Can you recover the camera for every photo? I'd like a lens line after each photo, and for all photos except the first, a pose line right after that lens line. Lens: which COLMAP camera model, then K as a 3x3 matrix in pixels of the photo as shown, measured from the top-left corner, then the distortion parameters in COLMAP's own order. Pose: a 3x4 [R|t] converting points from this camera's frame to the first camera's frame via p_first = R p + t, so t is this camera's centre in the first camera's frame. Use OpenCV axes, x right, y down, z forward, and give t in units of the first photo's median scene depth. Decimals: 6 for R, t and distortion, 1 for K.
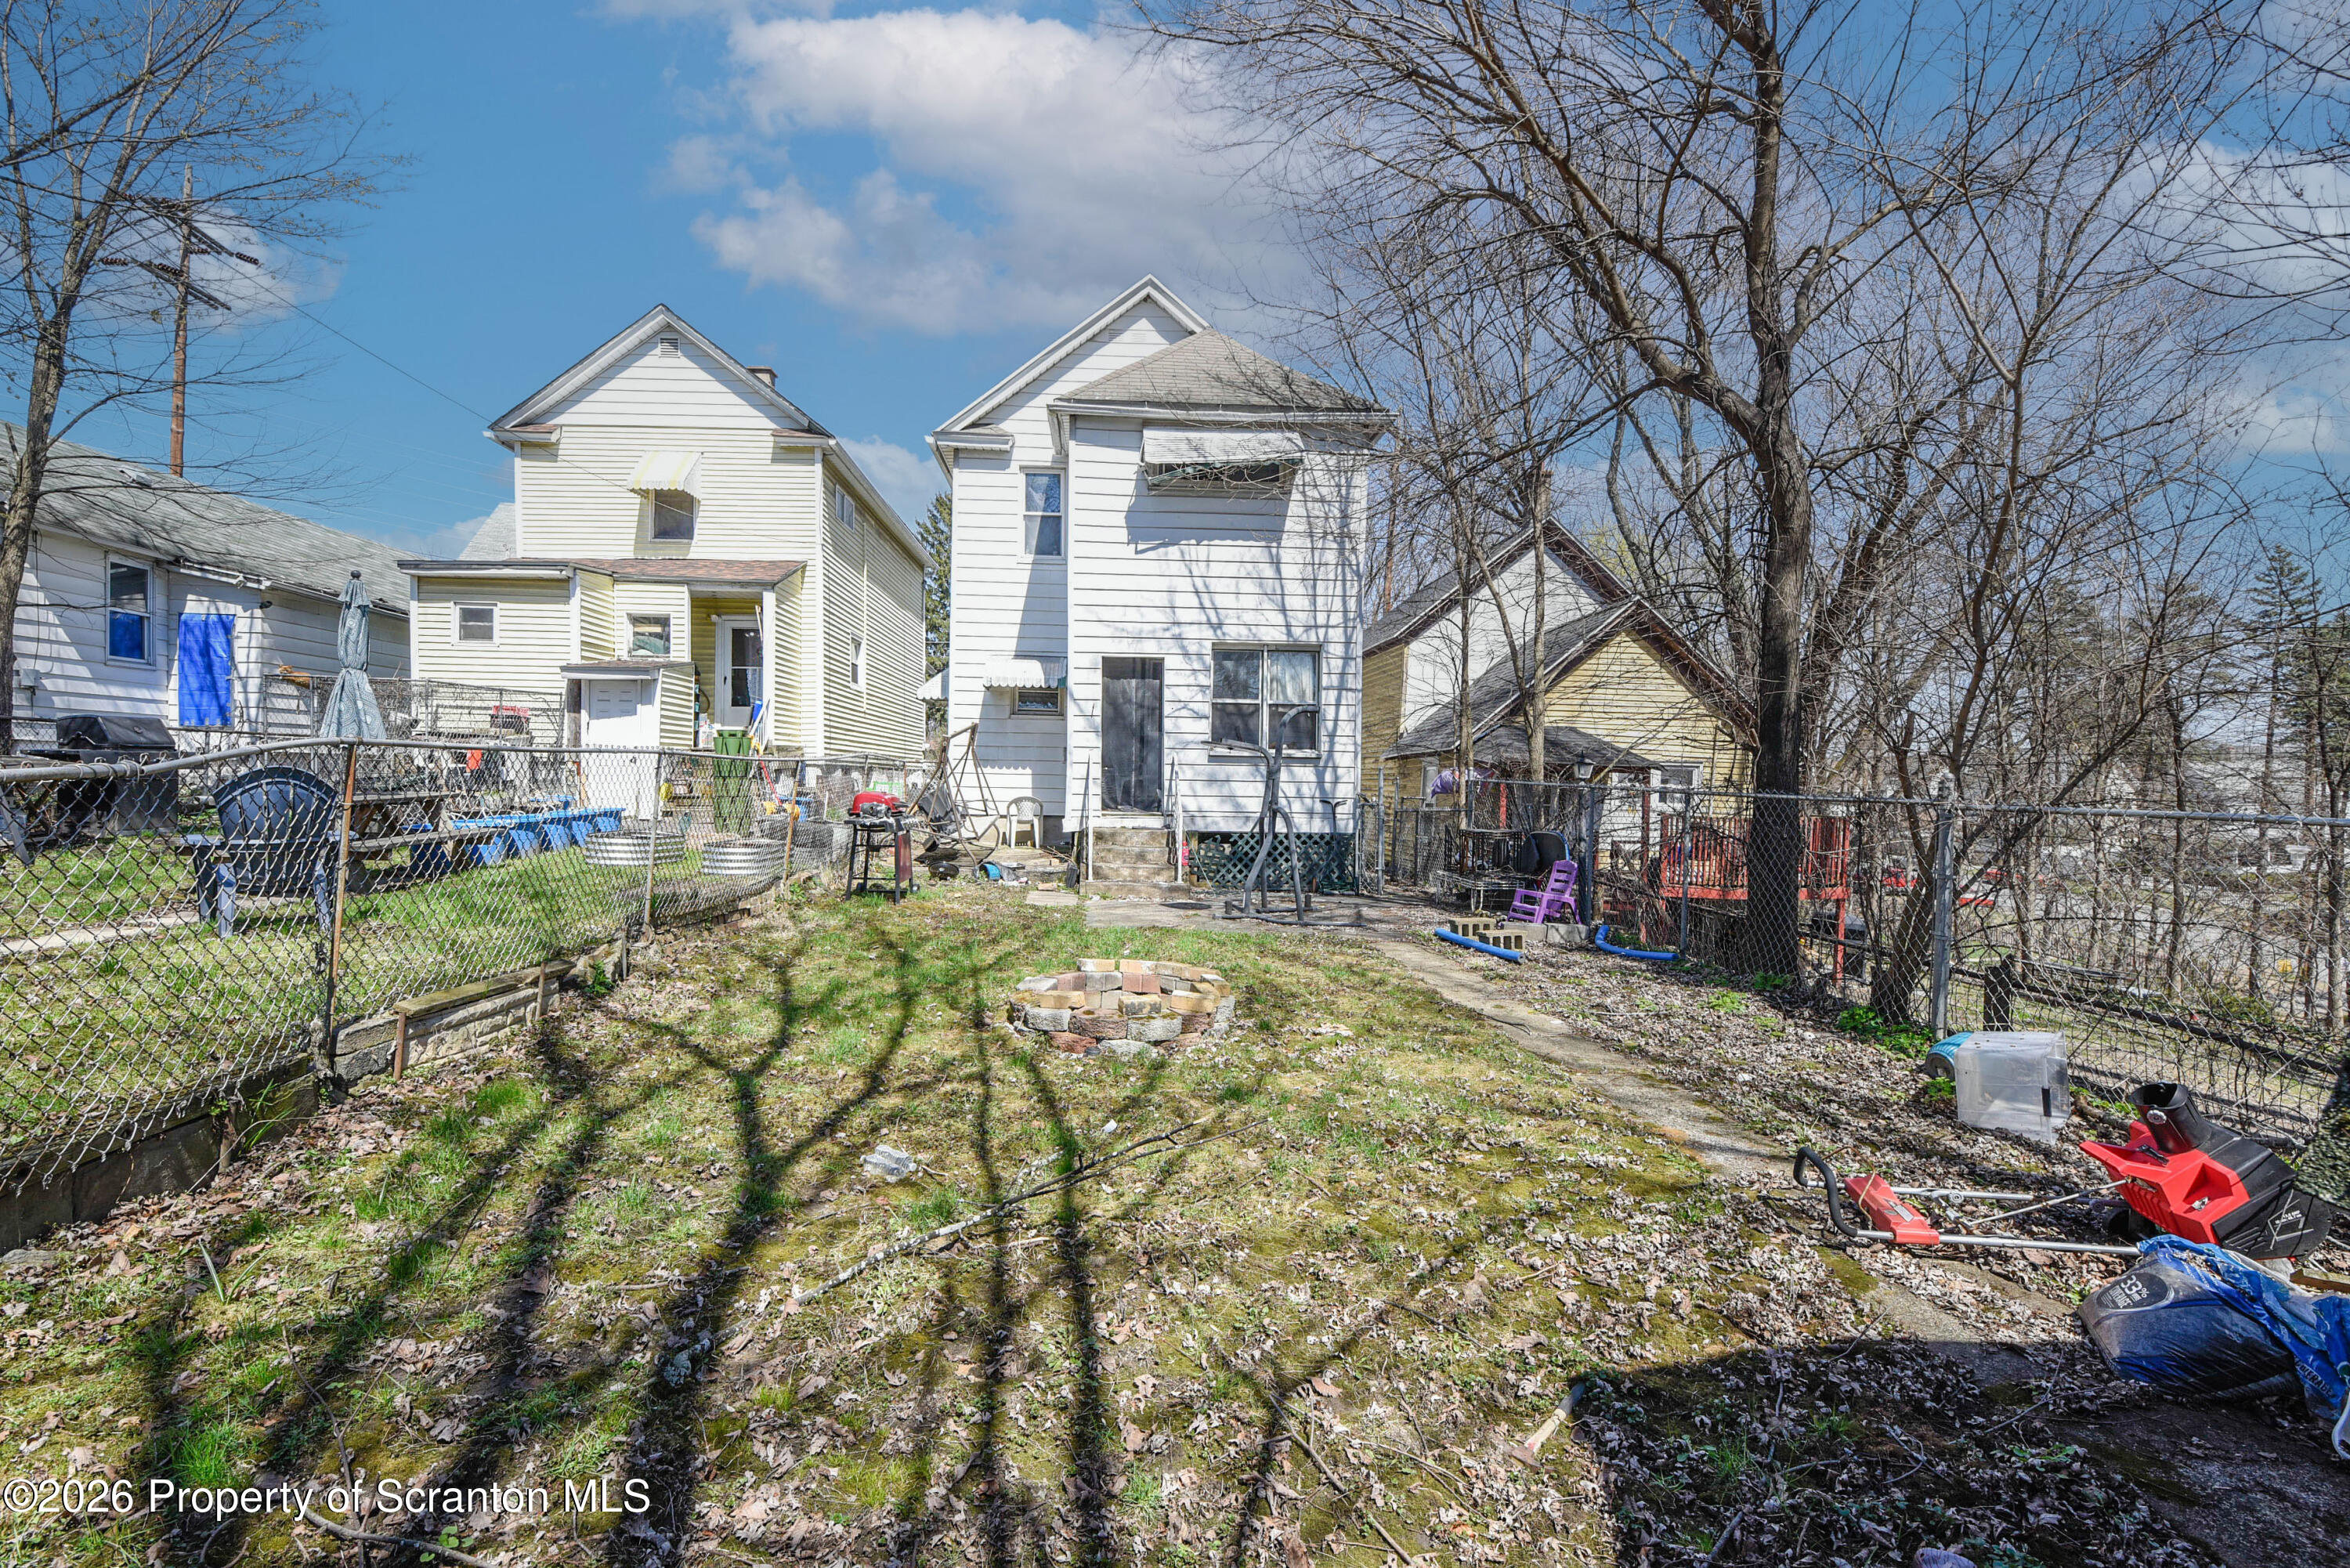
lens RADIAL K [[1015.8, 0, 1179.2], [0, 1015.8, 789.2], [0, 0, 1]] dist [-0.003310, -0.009695]
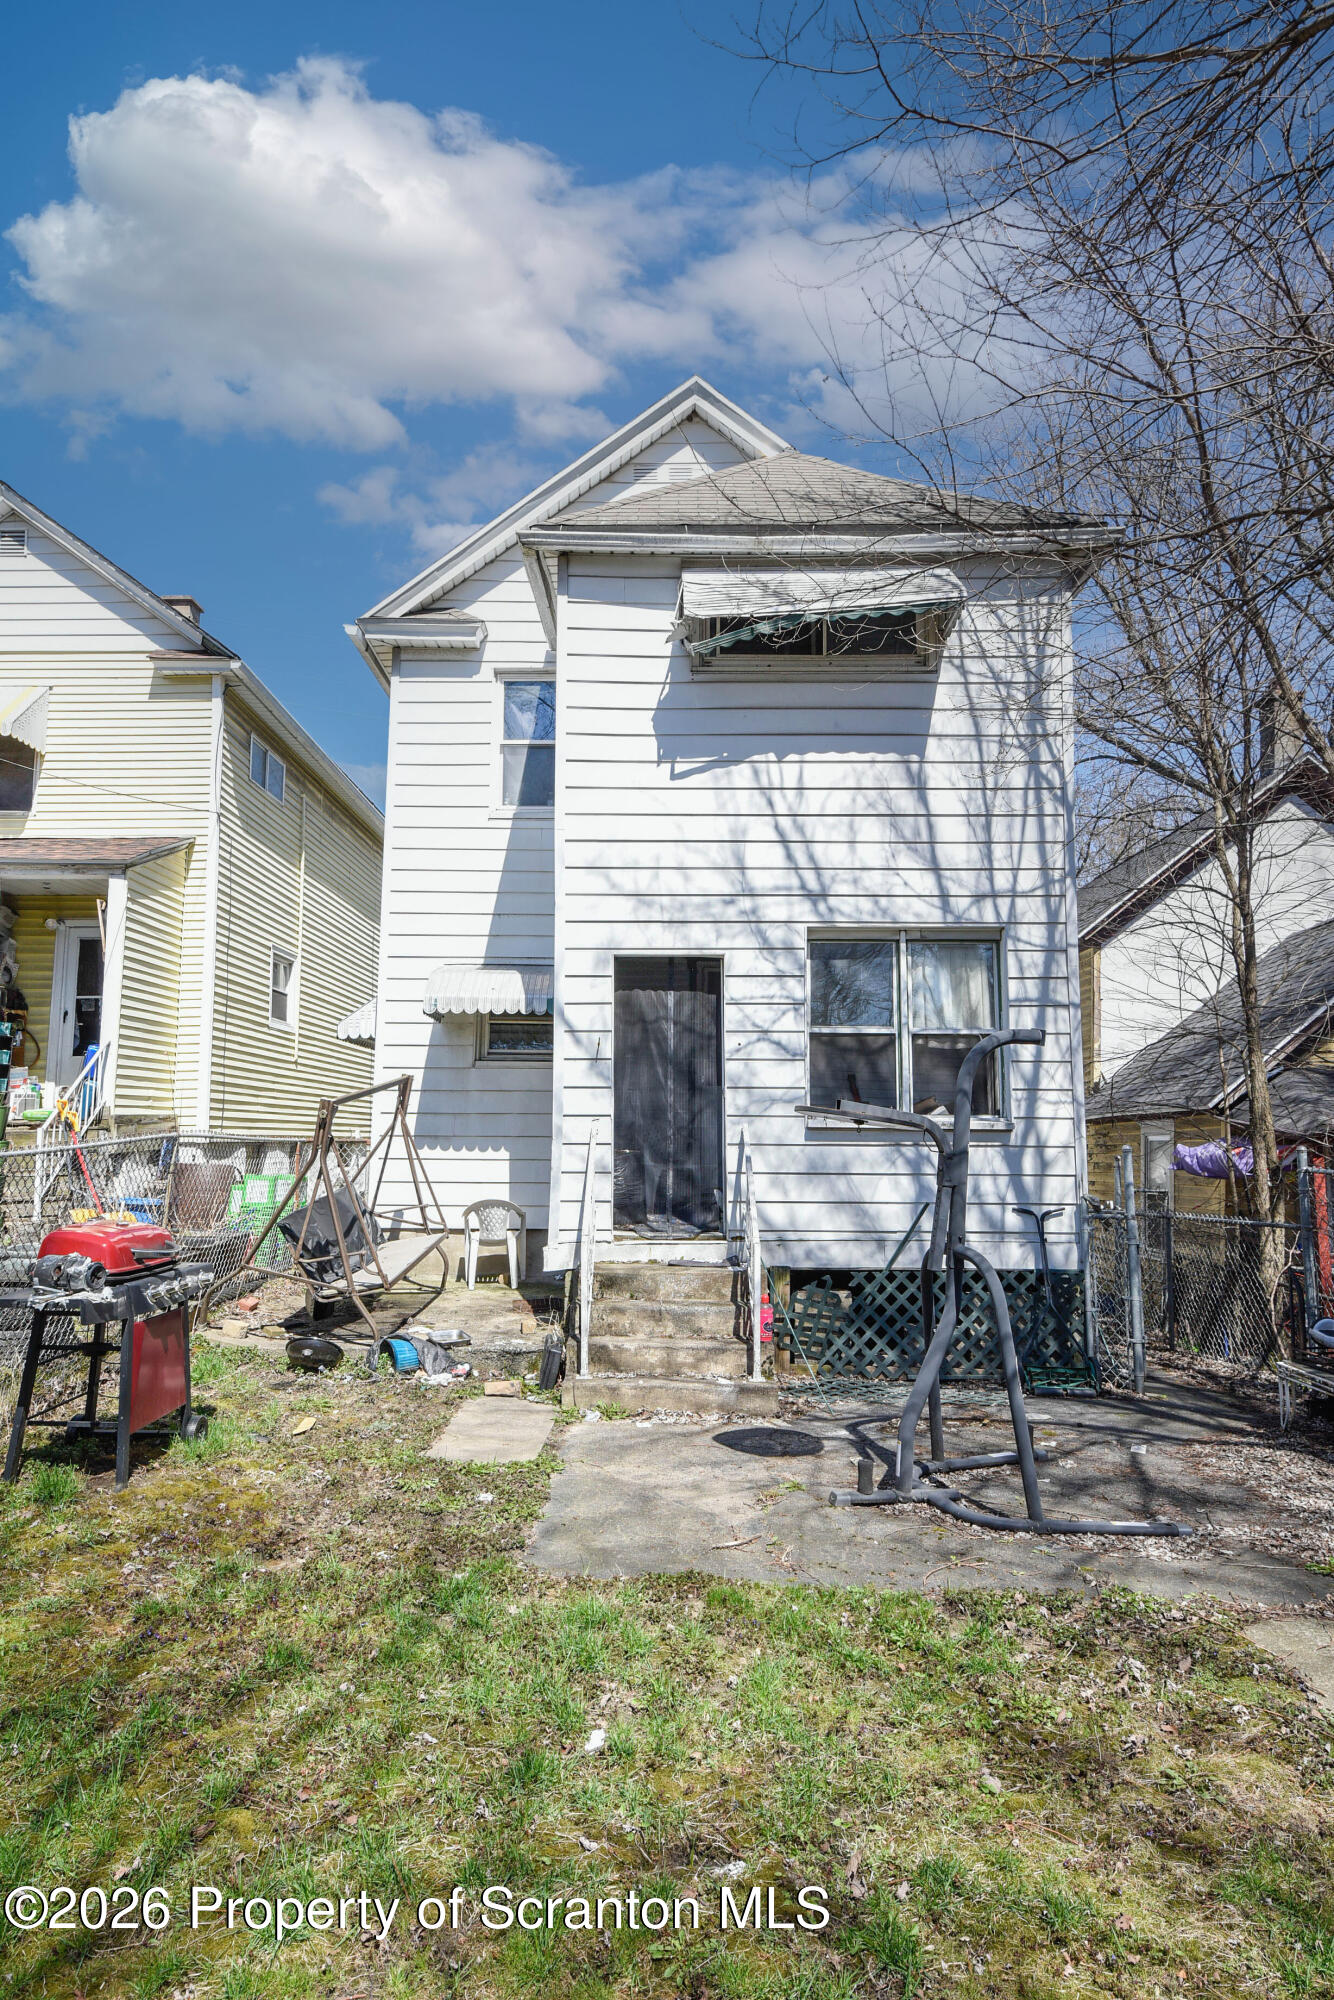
lens RADIAL K [[1147.3, 0, 658.5], [0, 1147.3, 1021.9], [0, 0, 1]] dist [0.003272, 0.000238]
pose [[0.996193, -0.017446, -0.085409, 0.002835], [0.007906, 0.993813, -0.110787, -0.021408], [0.086814, 0.109690, 0.990167, 0.360945]]
